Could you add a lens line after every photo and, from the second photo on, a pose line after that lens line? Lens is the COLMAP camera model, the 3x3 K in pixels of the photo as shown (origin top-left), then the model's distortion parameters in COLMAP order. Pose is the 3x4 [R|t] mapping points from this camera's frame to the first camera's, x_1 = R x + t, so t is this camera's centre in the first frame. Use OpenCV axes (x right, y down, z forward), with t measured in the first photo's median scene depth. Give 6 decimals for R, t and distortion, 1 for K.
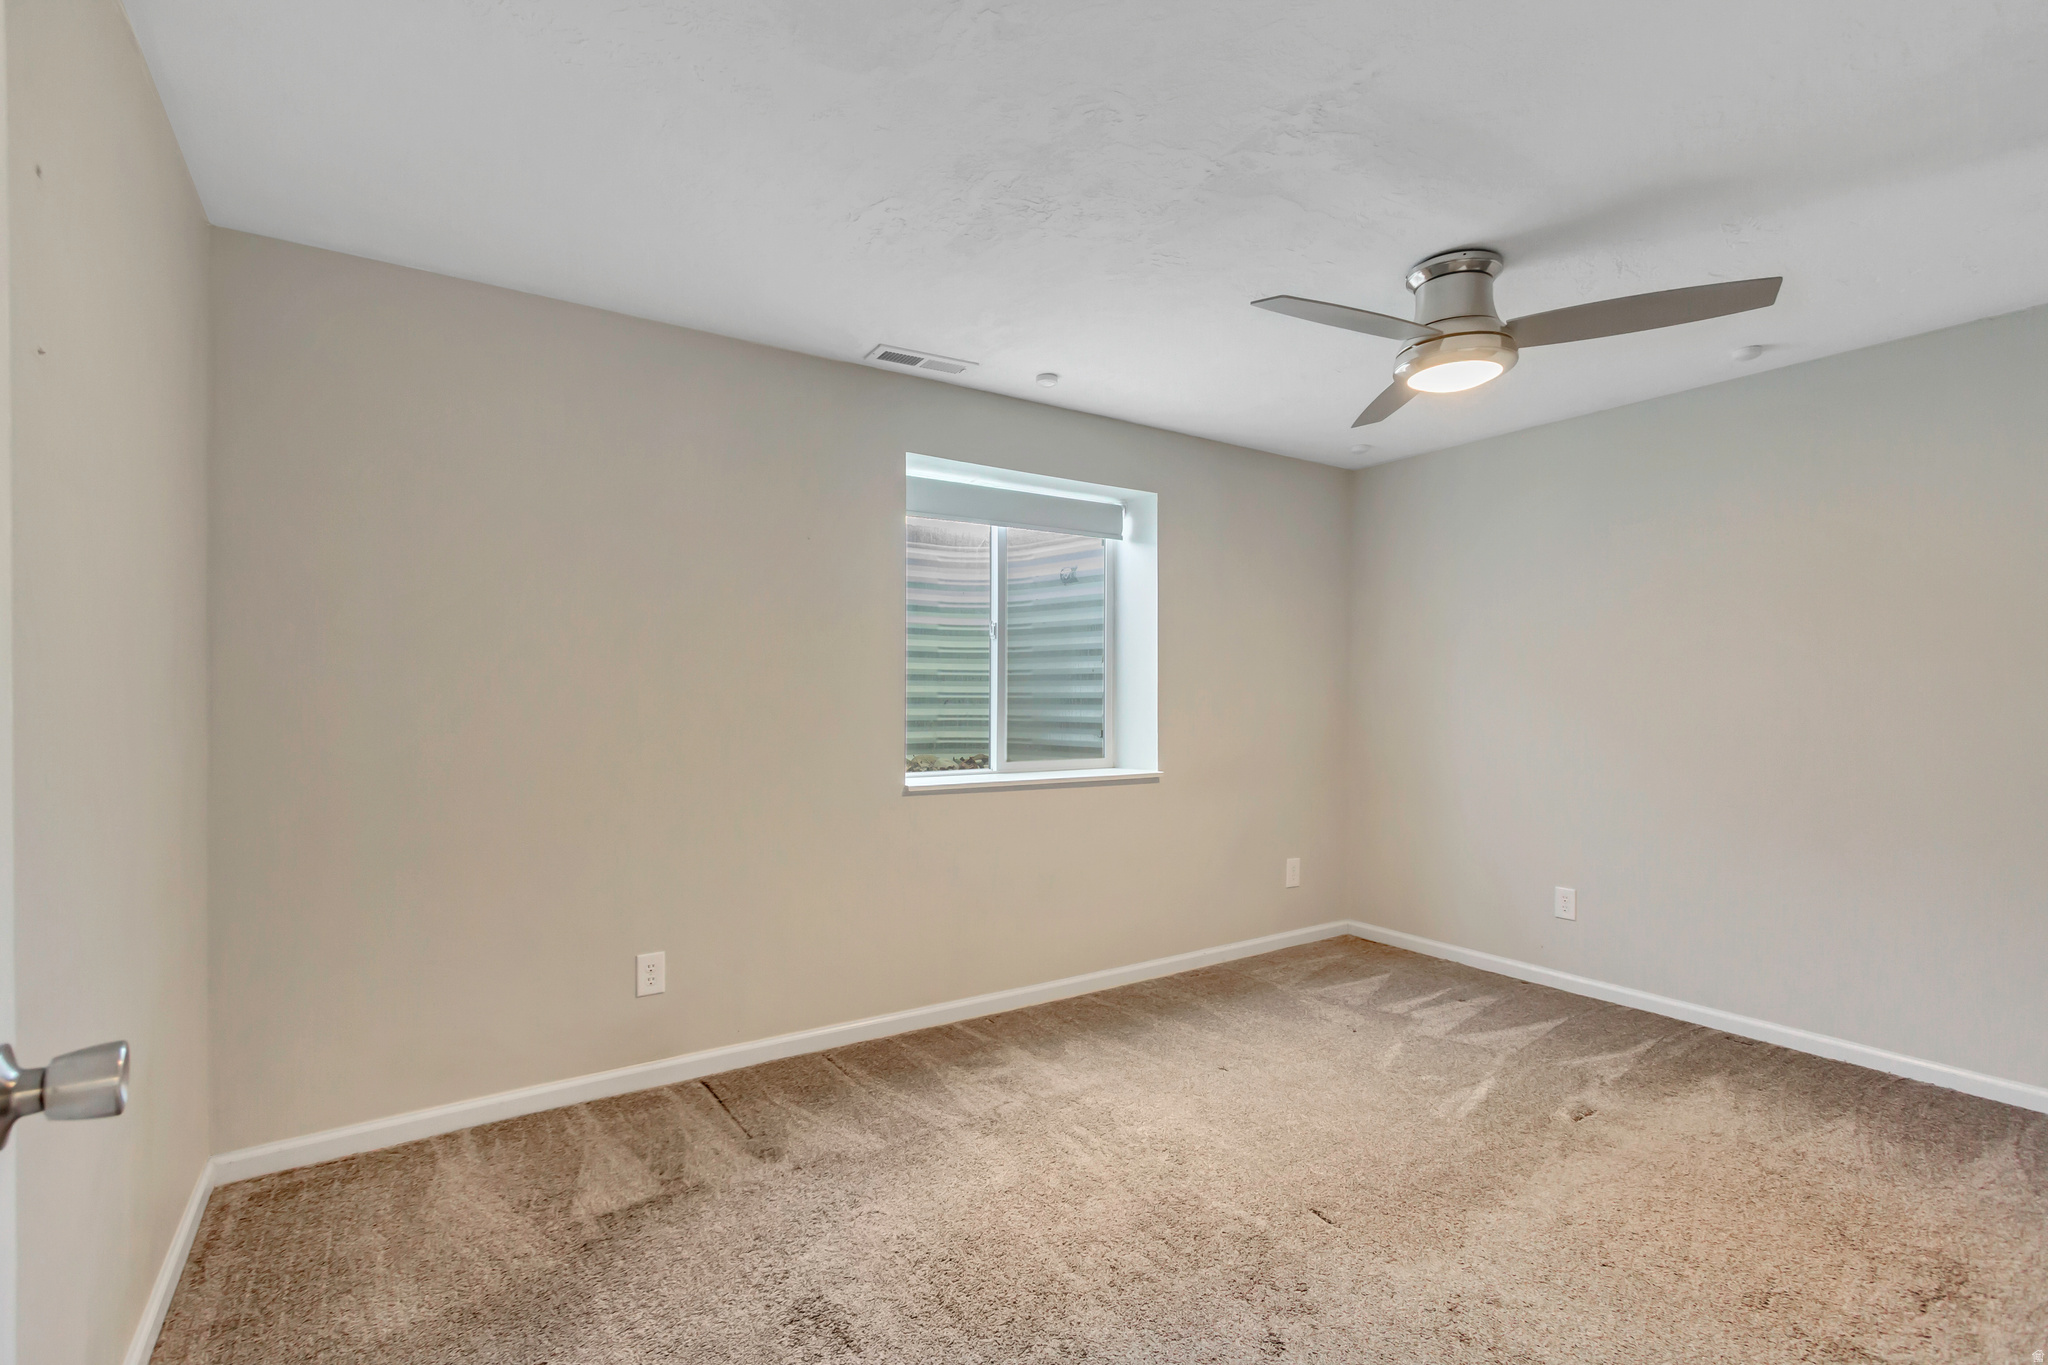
lens RADIAL K [[937.8, 0, 1023.8], [0, 937.8, 685.4], [0, 0, 1]] dist [0.003708, -0.000552]
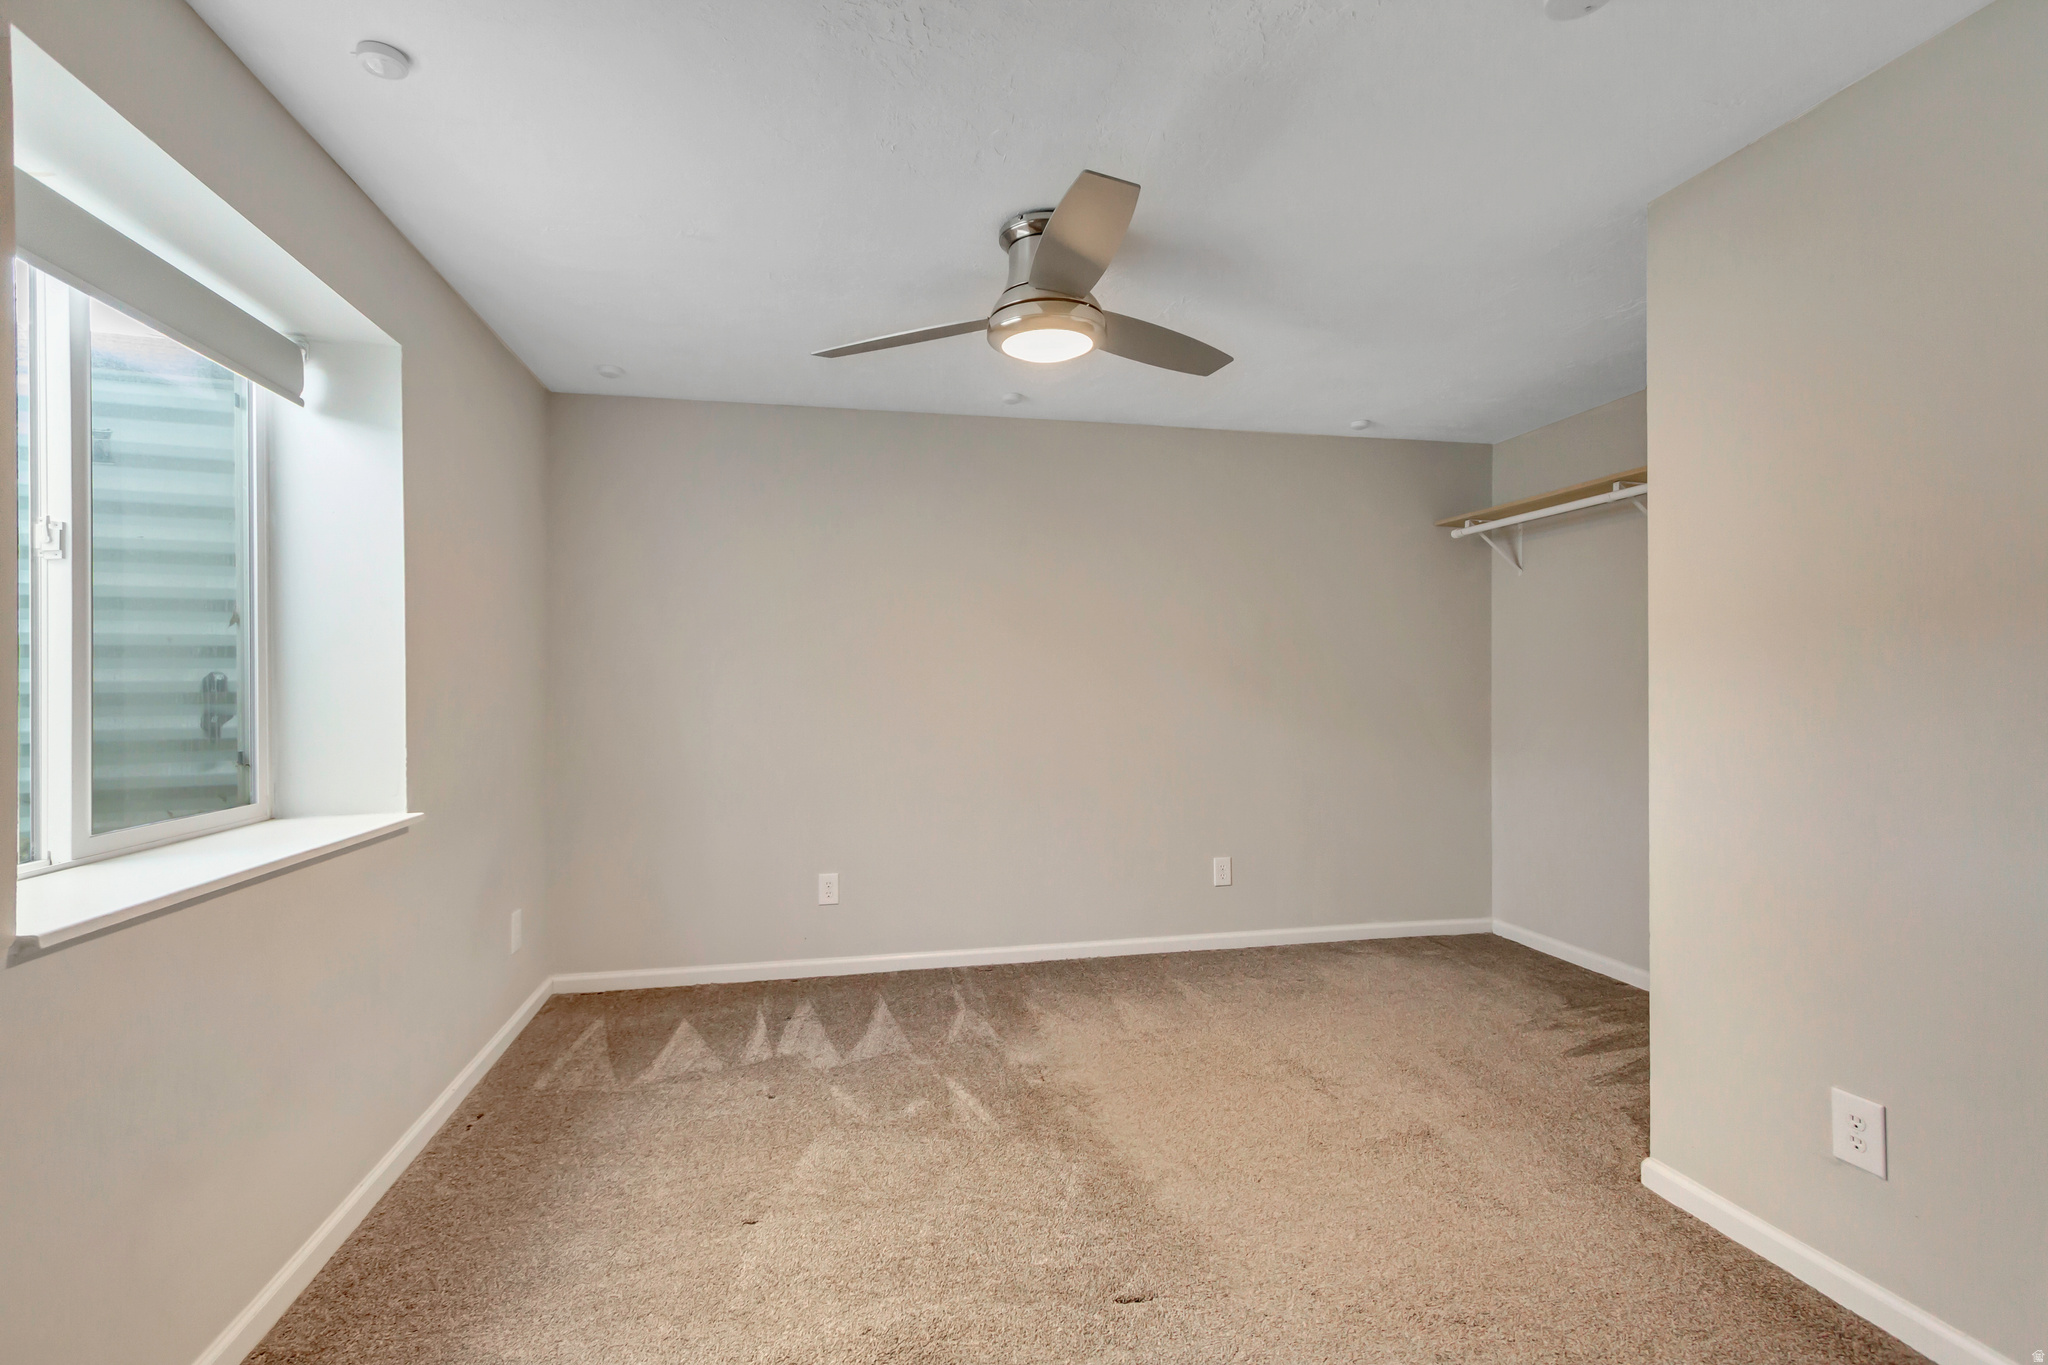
lens RADIAL K [[937.8, 0, 1023.8], [0, 937.8, 685.4], [0, 0, 1]] dist [0.003708, -0.000552]
pose [[0.359247, -0.009478, 0.933194, -0.330882], [-0.006928, 0.999894, 0.012823, -0.001577], [-0.933217, -0.011072, 0.359143, 0.513270]]
